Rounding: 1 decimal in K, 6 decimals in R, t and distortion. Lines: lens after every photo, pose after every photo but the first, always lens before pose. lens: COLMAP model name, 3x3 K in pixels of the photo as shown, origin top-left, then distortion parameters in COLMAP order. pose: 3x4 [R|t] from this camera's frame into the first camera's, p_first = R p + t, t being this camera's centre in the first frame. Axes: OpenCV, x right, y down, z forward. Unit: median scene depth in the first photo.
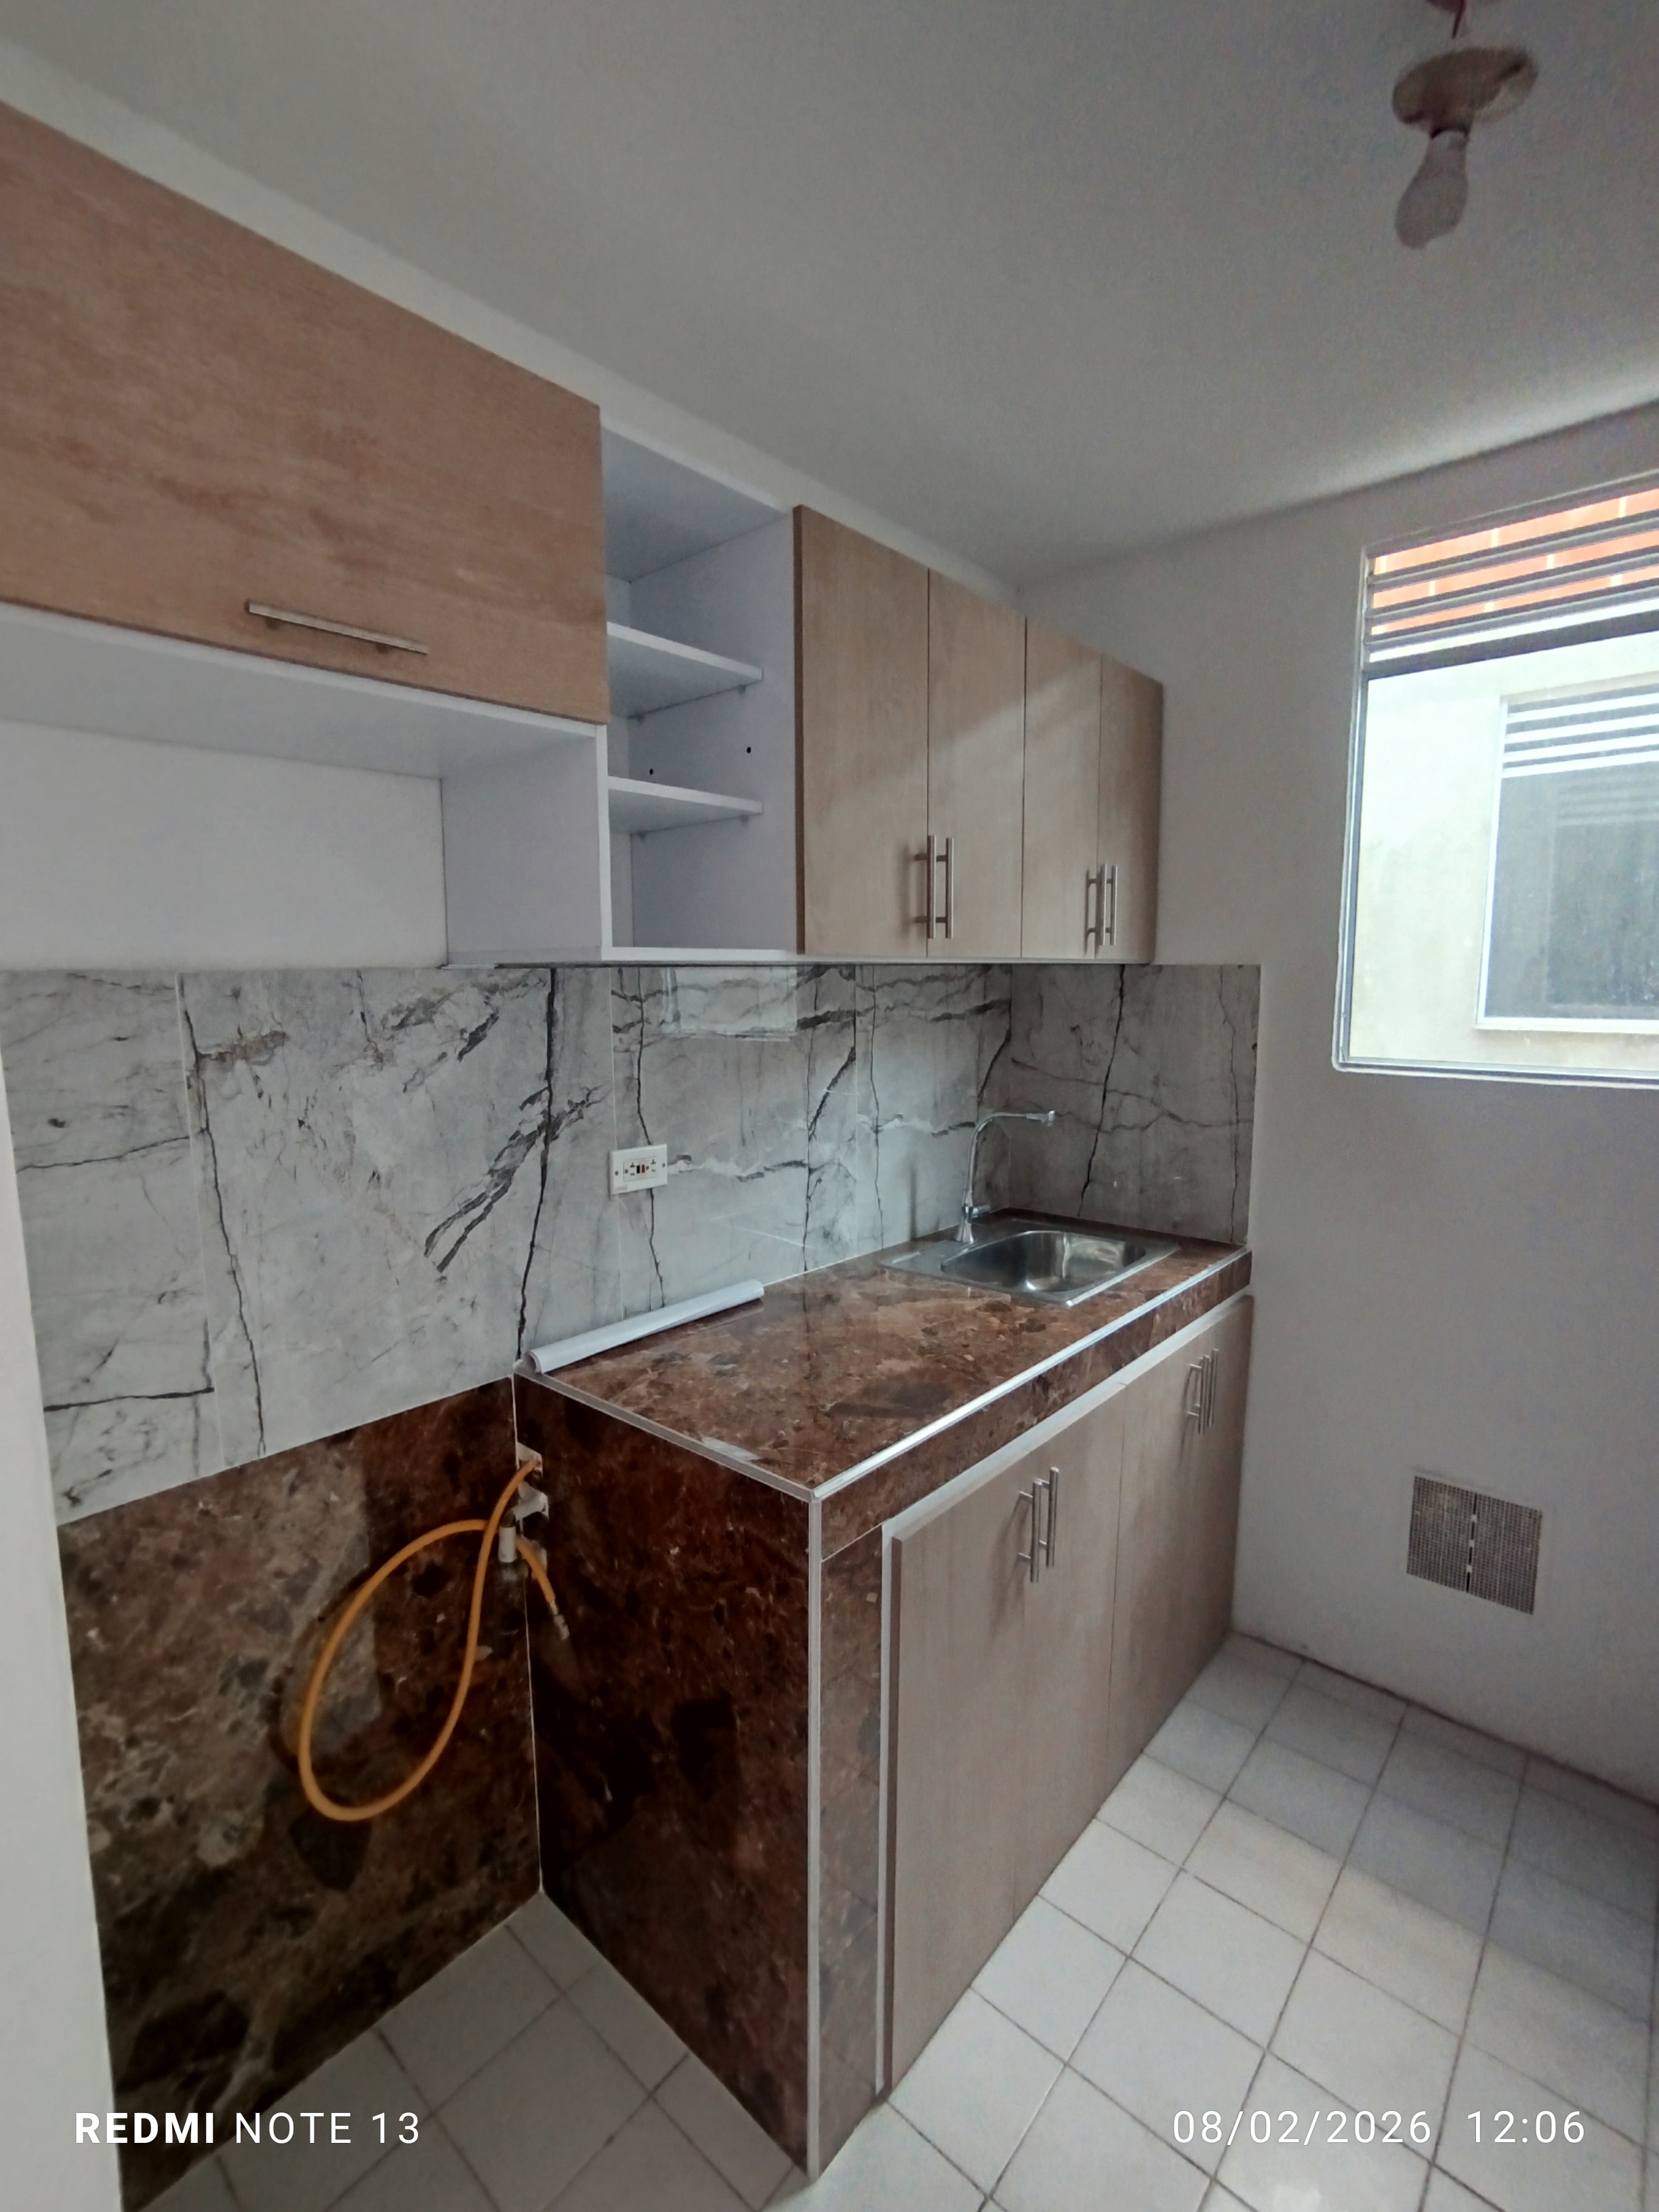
lens RADIAL K [[1013.2, 0, 824.9], [0, 1013.2, 1098.7], [0, 0, 1]] dist [-0.025771, 0.015642]
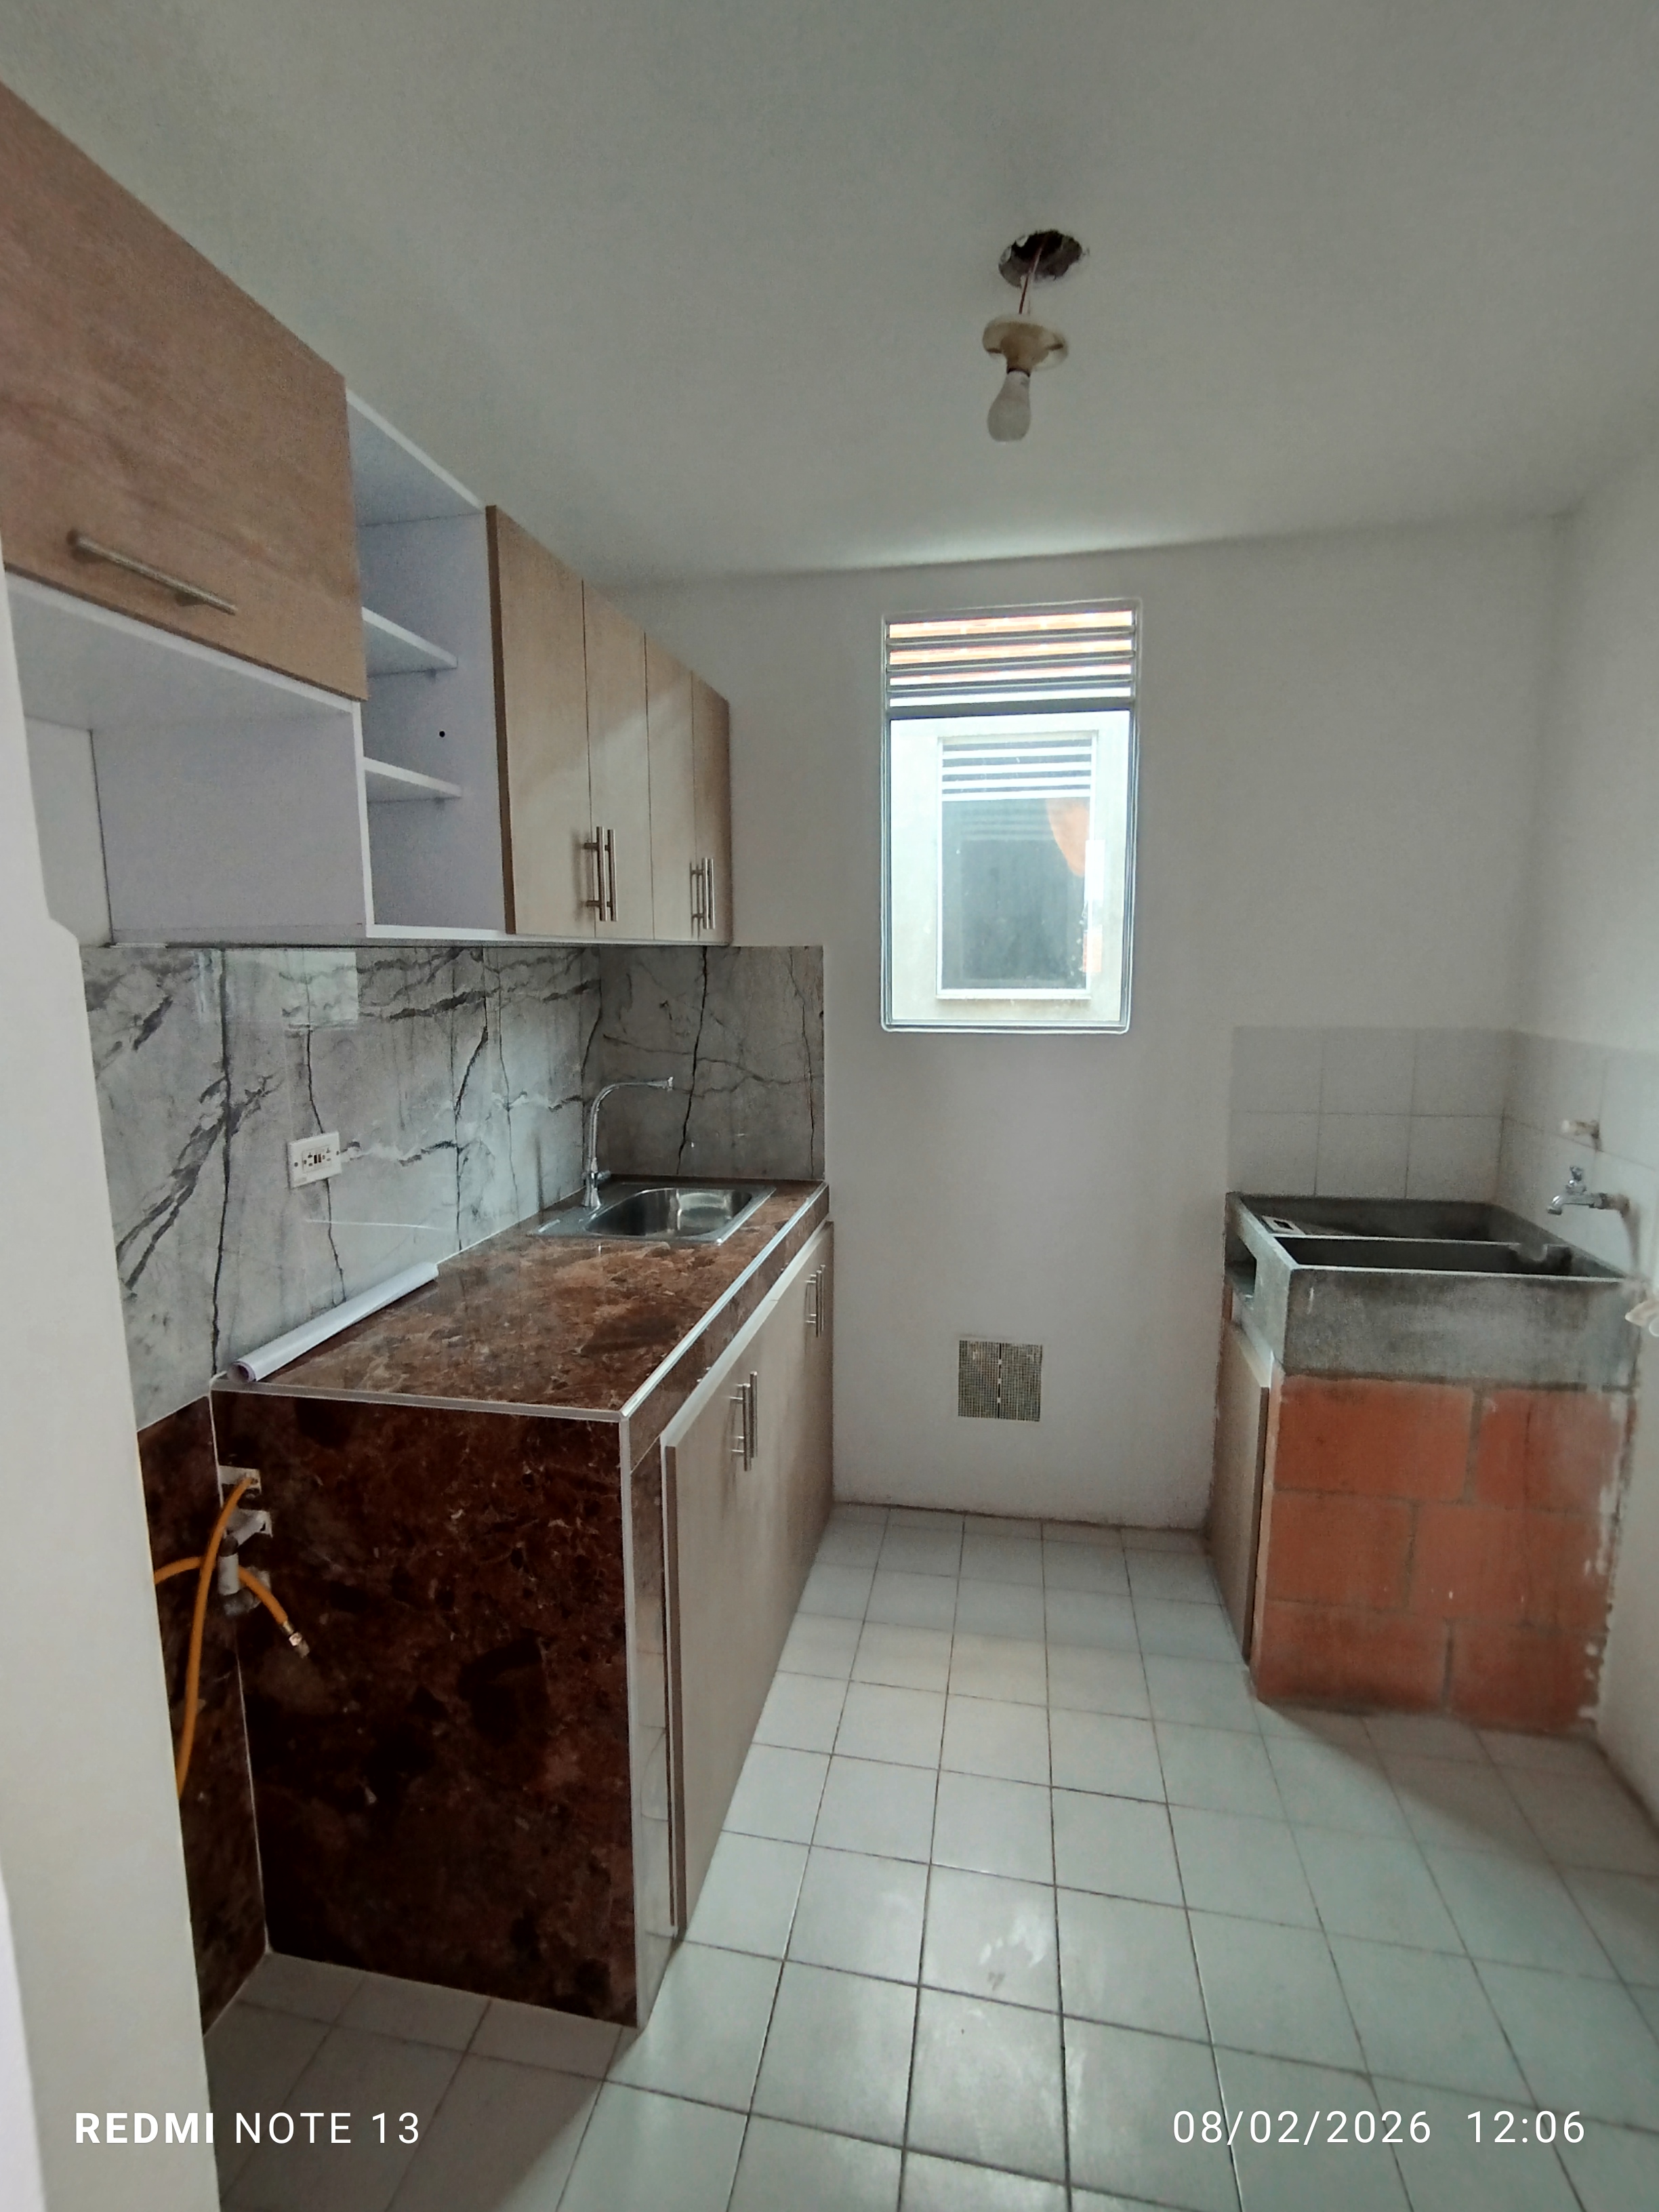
lens RADIAL K [[1013.2, 0, 821.3], [0, 1013.2, 1092.8], [0, 0, 1]] dist [-0.025771, 0.015642]
pose [[0.863632, -0.070080, 0.499228, -0.260347], [0.066786, 0.997467, 0.024485, 0.016910], [-0.499680, 0.012196, 0.866124, -0.064121]]
